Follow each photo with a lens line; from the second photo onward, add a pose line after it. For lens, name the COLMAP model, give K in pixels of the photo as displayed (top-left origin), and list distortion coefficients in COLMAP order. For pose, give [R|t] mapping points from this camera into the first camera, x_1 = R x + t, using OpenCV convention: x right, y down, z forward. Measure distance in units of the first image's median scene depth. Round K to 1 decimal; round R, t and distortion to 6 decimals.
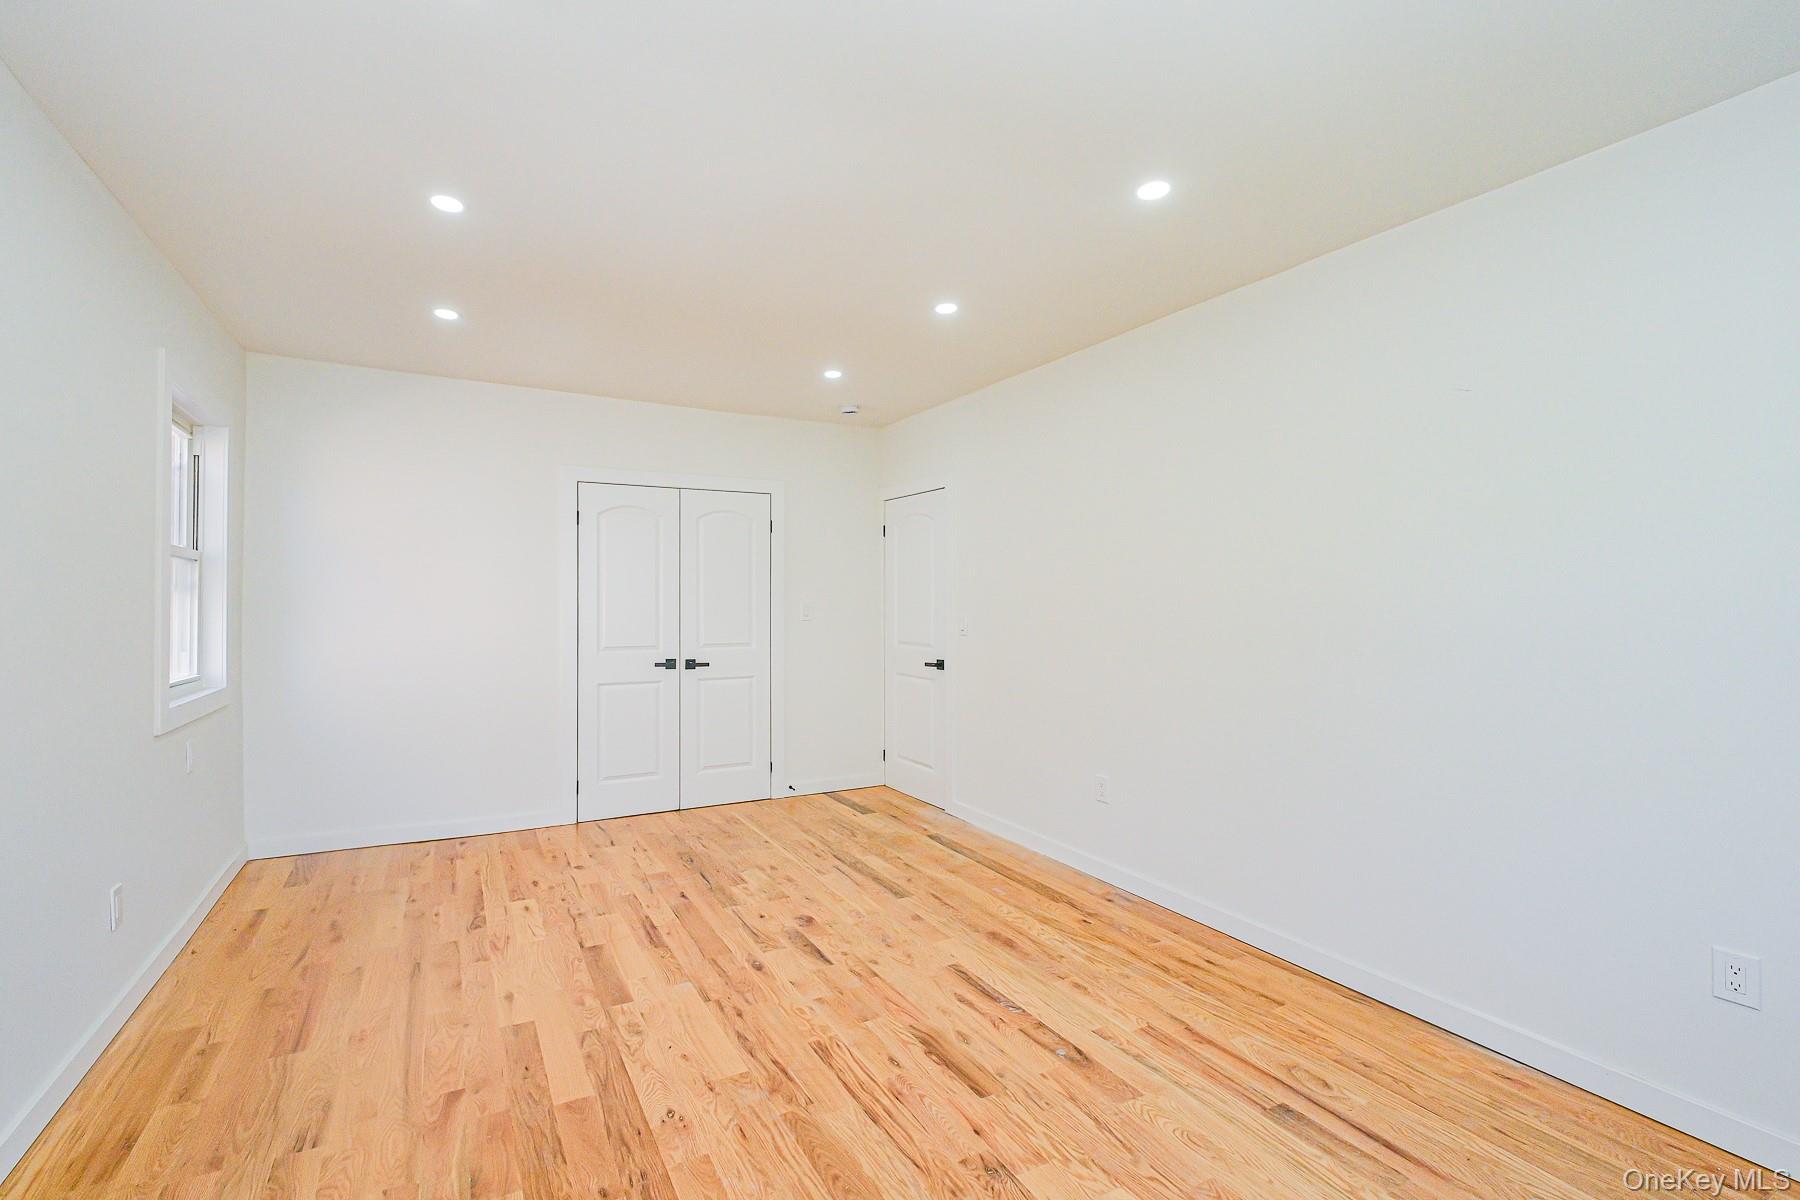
lens RADIAL K [[782.4, 0, 900.4], [0, 782.4, 601.8], [0, 0, 1]] dist [-0.001118, -0.000120]
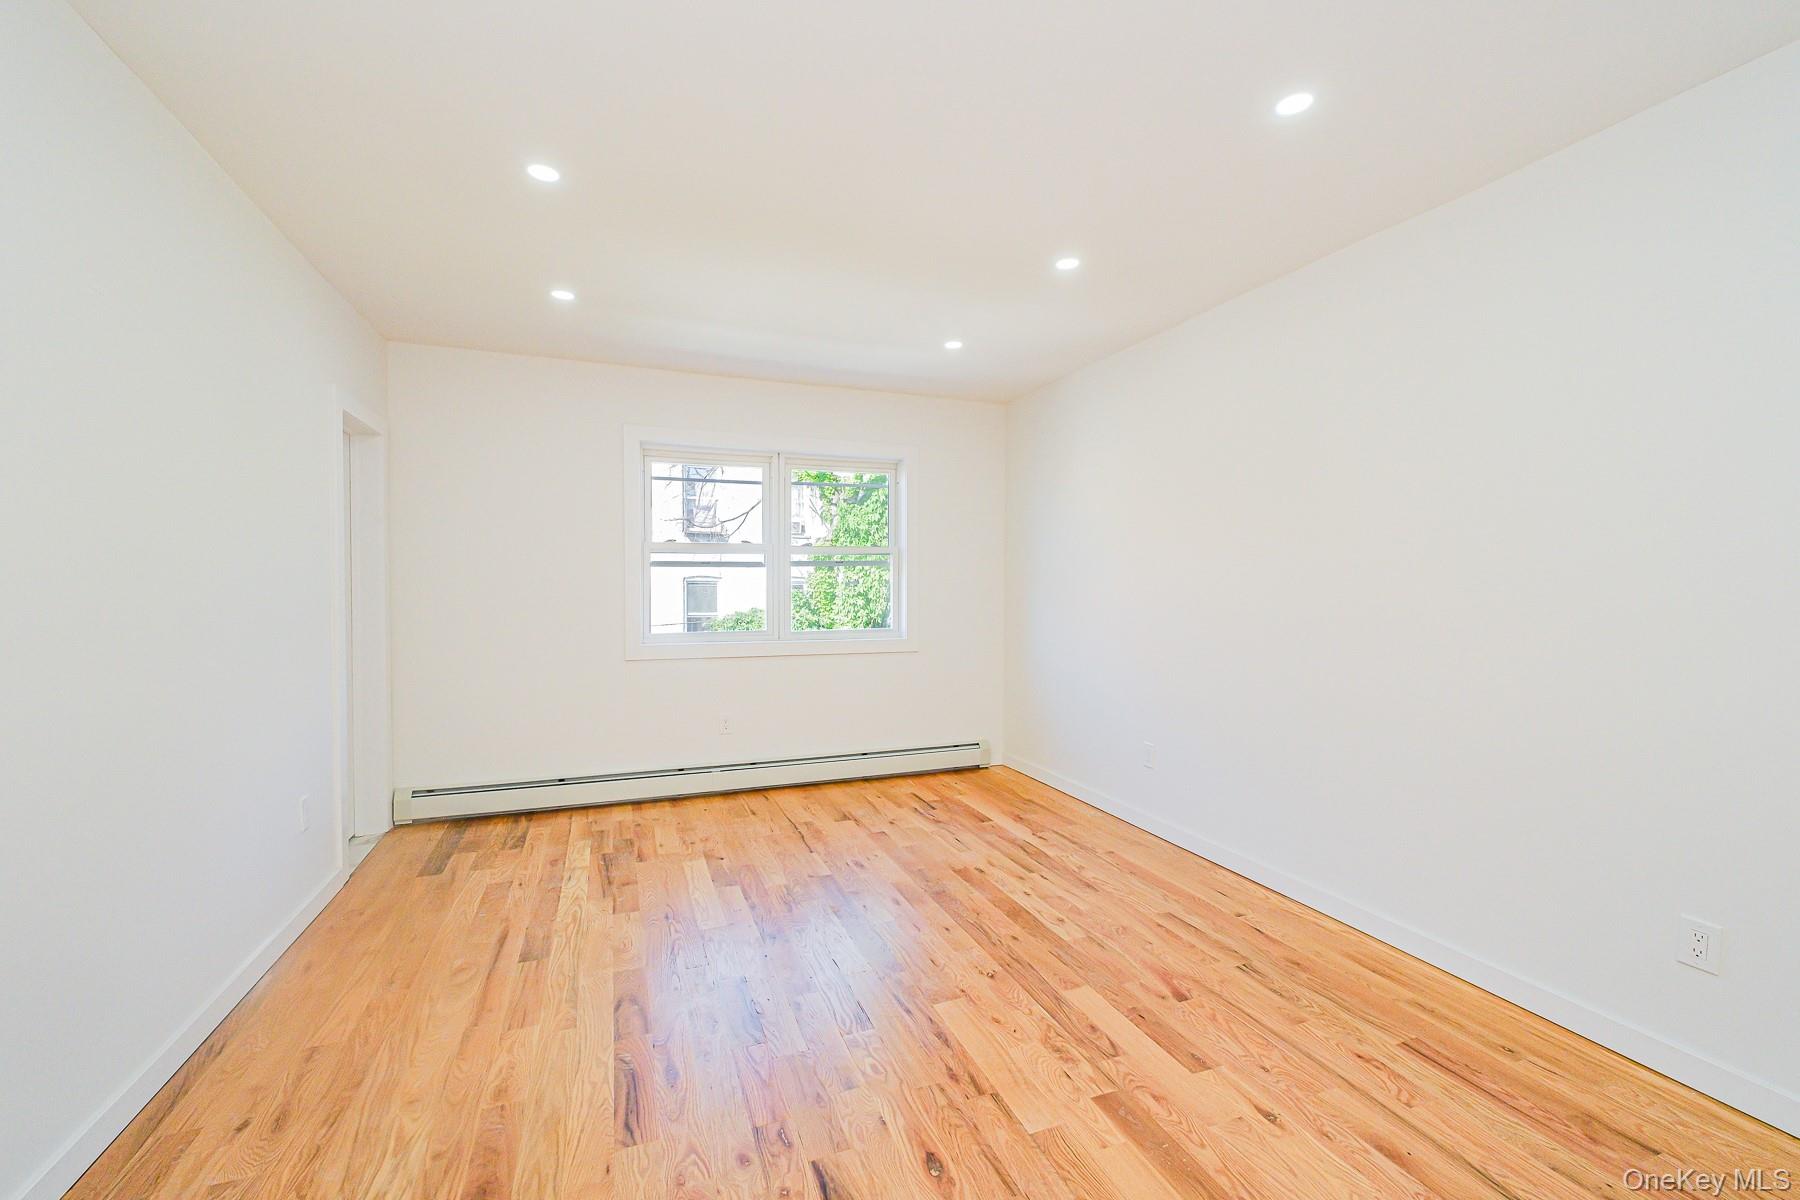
lens RADIAL K [[782.4, 0, 901.4], [0, 782.4, 592.4], [0, 0, 1]] dist [-0.001118, -0.000120]
pose [[-0.984077, -0.006246, 0.177632, -0.300252], [-0.003343, 0.999856, 0.016637, 0.008867], [-0.177710, 0.015779, -0.983956, 1.823169]]
